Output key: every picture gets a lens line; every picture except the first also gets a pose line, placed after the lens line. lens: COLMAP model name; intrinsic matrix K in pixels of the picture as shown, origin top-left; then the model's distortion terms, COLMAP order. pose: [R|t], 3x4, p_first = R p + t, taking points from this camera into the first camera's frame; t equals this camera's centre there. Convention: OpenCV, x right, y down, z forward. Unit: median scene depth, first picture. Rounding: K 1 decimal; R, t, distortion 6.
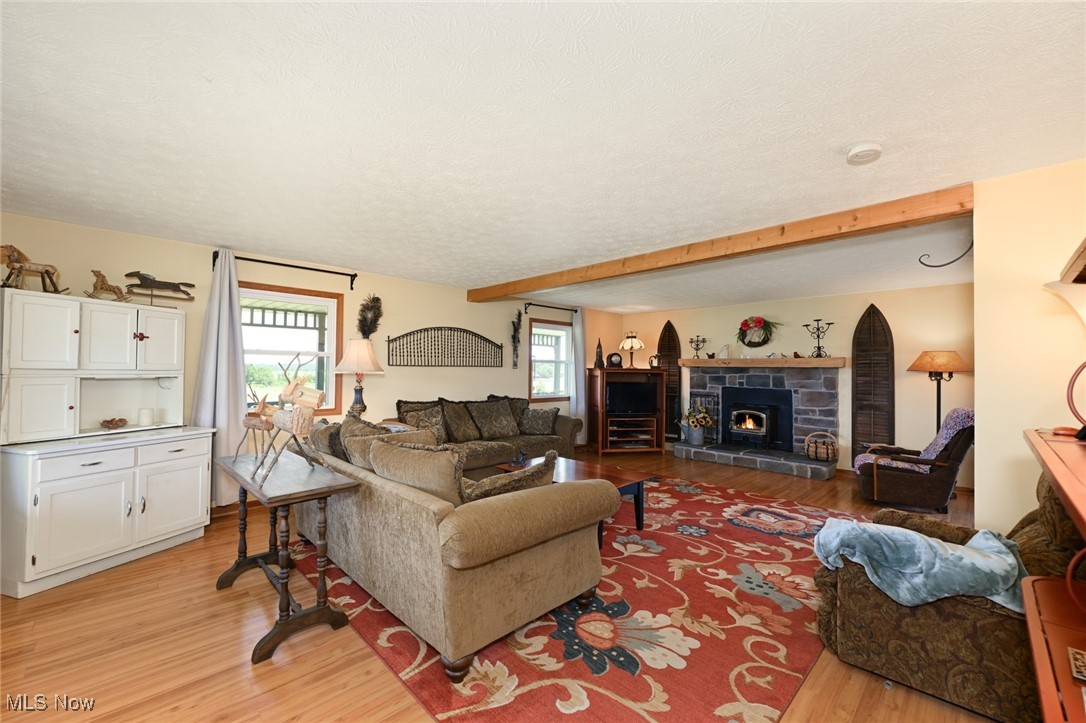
lens RADIAL K [[435.8, 0, 543.0], [0, 435.8, 361.5], [0, 0, 1]] dist [0.001691, 0.000016]
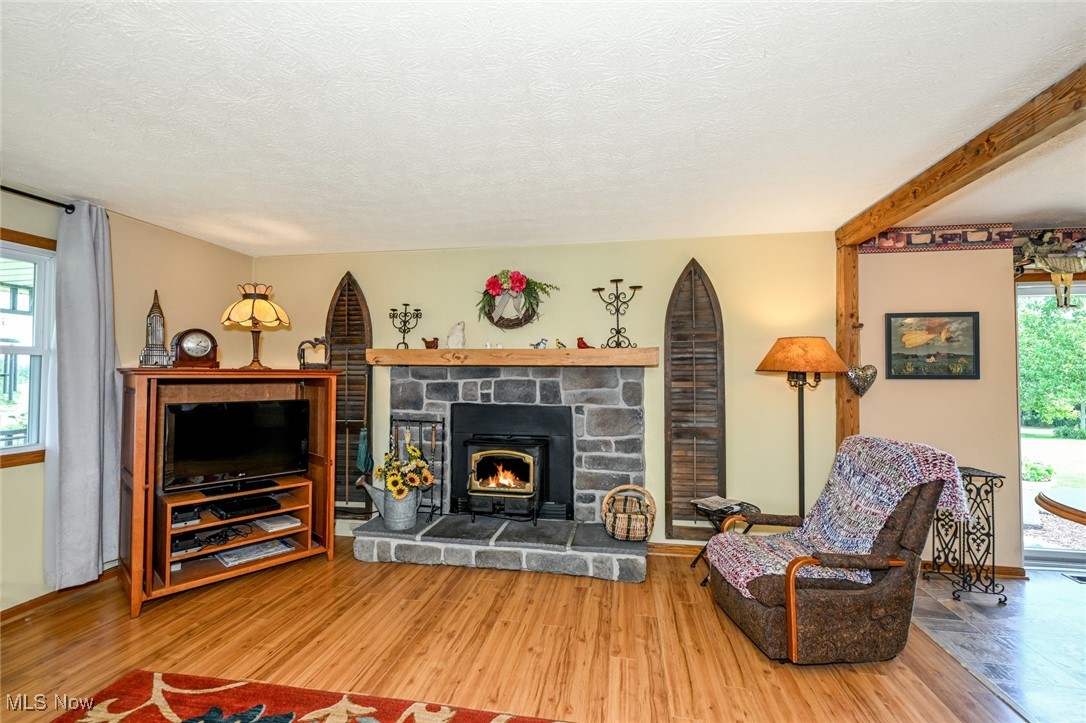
lens RADIAL K [[462.4, 0, 543.0], [0, 462.4, 361.5], [0, 0, 1]] dist [-0.001505, -0.000214]
pose [[0.810884, 0.004871, 0.585187, 0.199085], [-0.005281, 0.999986, -0.001006, 0.009058], [-0.585184, -0.002275, 0.810898, 0.550527]]
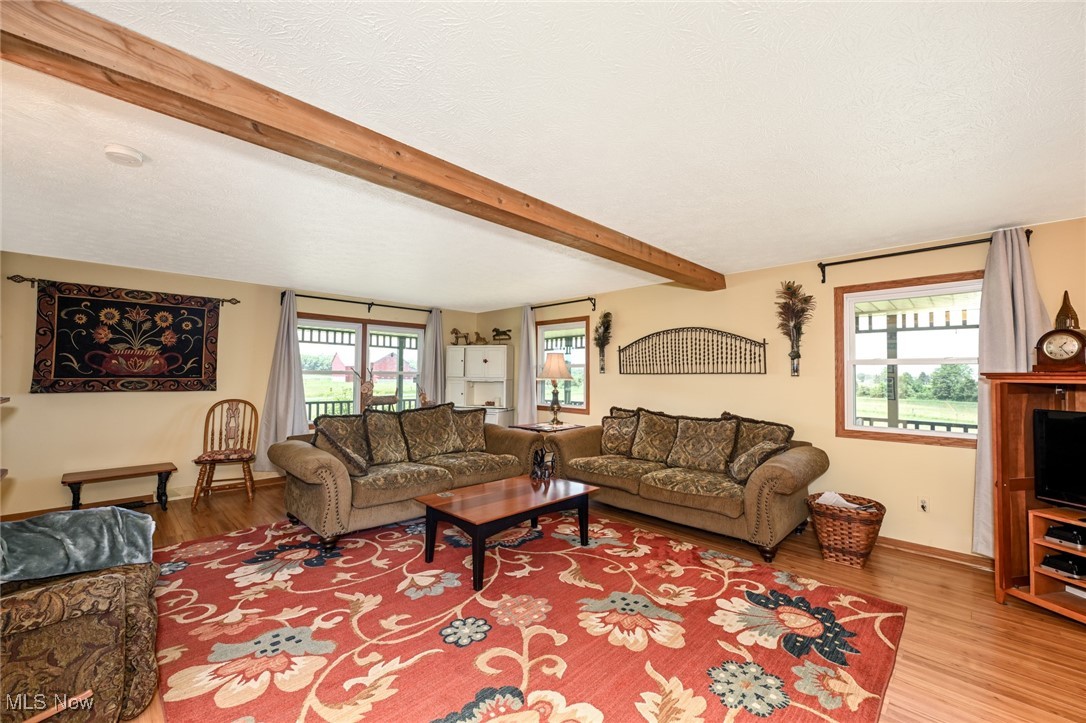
lens RADIAL K [[435.8, 0, 543.0], [0, 435.8, 361.5], [0, 0, 1]] dist [0.001691, 0.000016]
pose [[0.010397, -0.040705, -0.999117, 0.581376], [0.013787, 0.999082, -0.040560, 0.016499], [0.999851, -0.013353, 0.010949, 0.654871]]
